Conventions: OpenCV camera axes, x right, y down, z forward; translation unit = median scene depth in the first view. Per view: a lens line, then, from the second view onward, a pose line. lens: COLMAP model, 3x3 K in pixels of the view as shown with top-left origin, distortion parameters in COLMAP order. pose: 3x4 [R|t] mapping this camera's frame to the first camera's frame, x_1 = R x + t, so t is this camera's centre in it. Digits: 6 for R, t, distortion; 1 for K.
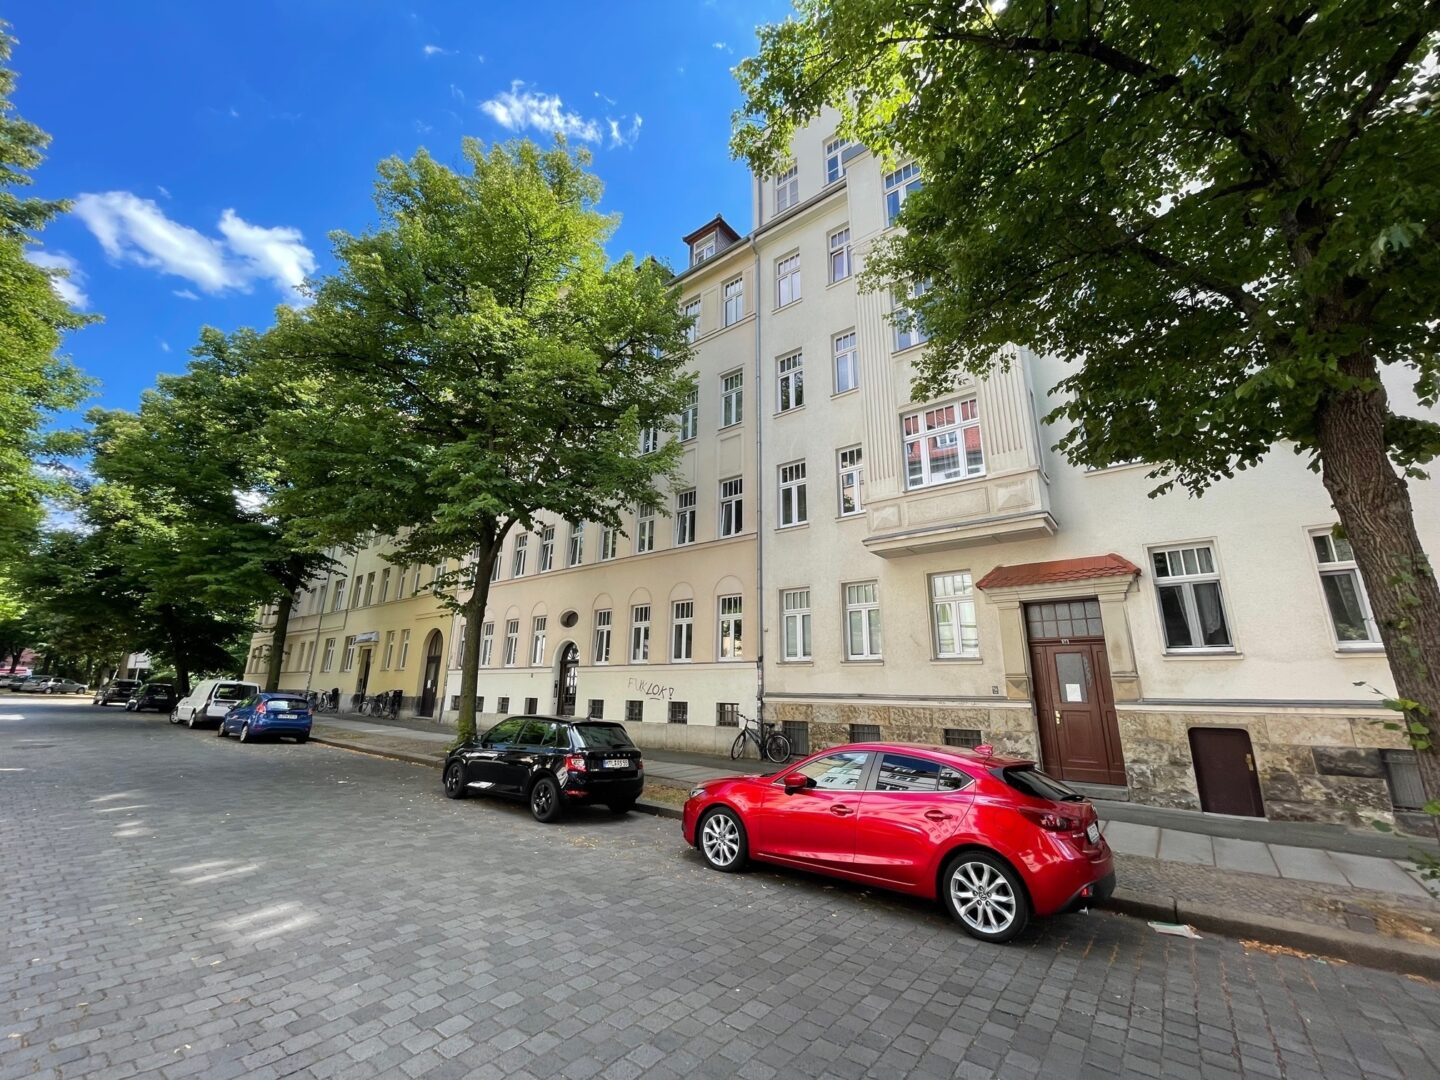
lens RADIAL K [[577.9, 0, 717.7], [0, 577.9, 538.3], [0, 0, 1]] dist [0.000357, -0.000669]
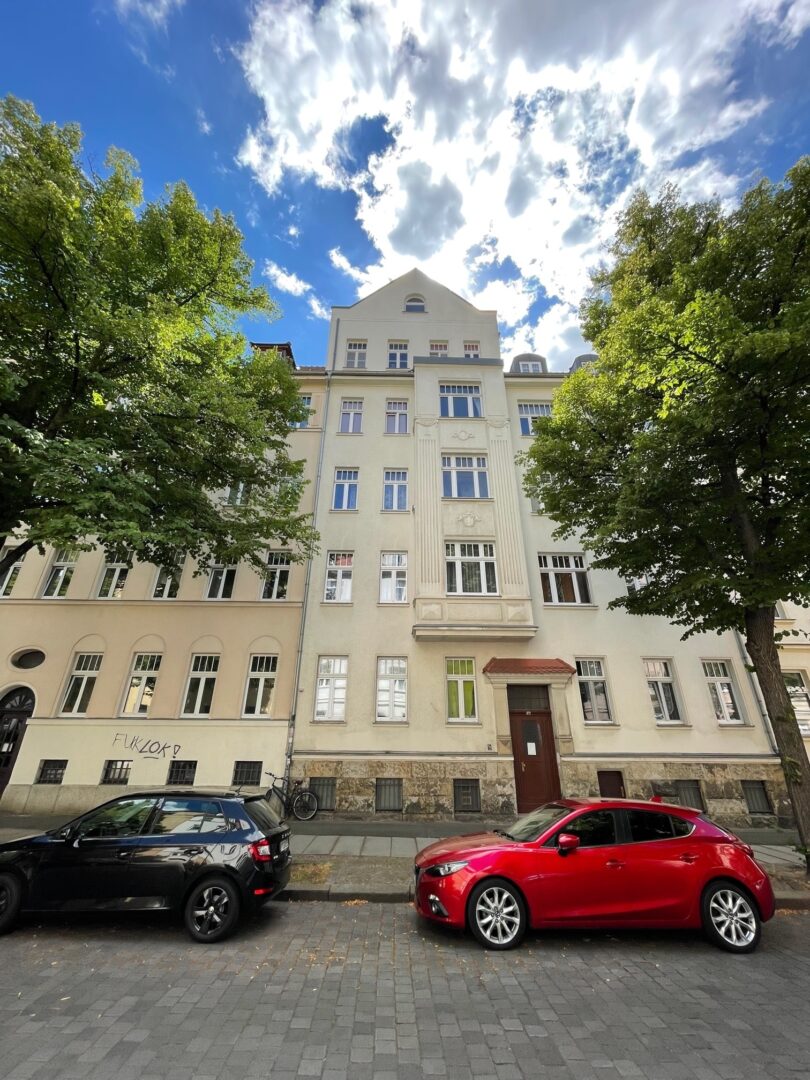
lens RADIAL K [[433.5, 0, 406.2], [0, 433.5, 538.4], [0, 0, 1]] dist [0.000357, -0.000669]
pose [[0.773581, 0.263782, 0.576186, -0.488659], [-0.159906, 0.961078, -0.225299, 0.048417], [-0.613190, 0.082152, 0.785652, 0.283837]]
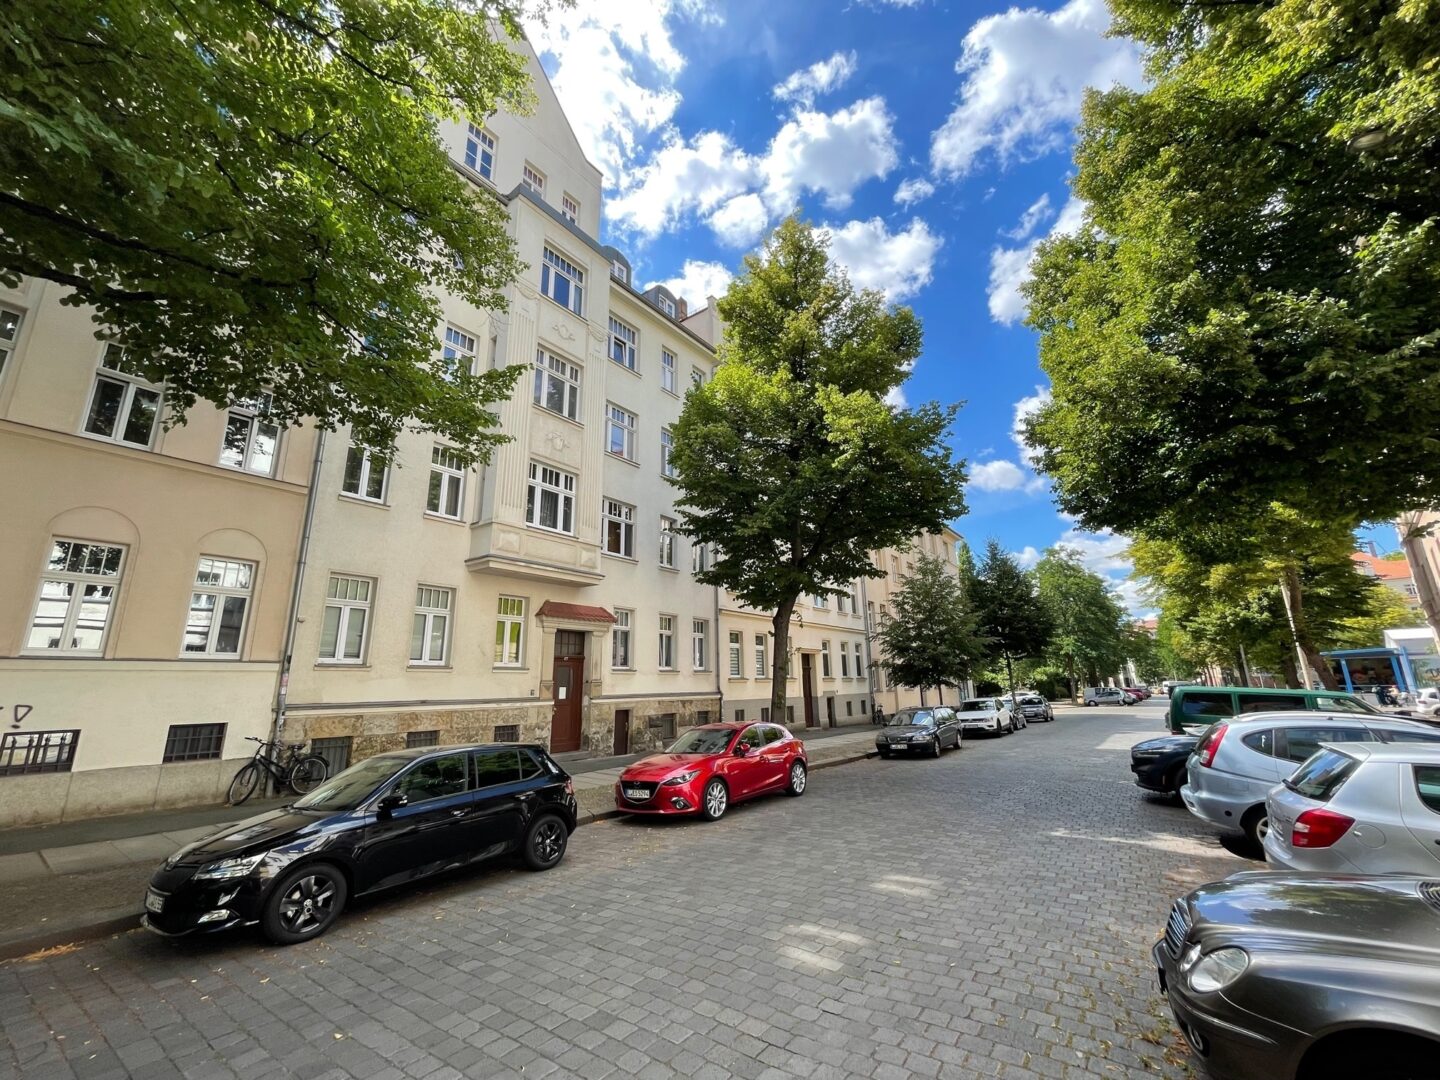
lens RADIAL K [[577.9, 0, 715.5], [0, 577.9, 534.7], [0, 0, 1]] dist [0.000357, -0.000669]
pose [[-0.024954, 0.238916, 0.970719, -1.035353], [-0.243153, 0.940410, -0.237707, 0.154728], [-0.969667, -0.241965, 0.034626, 0.727678]]
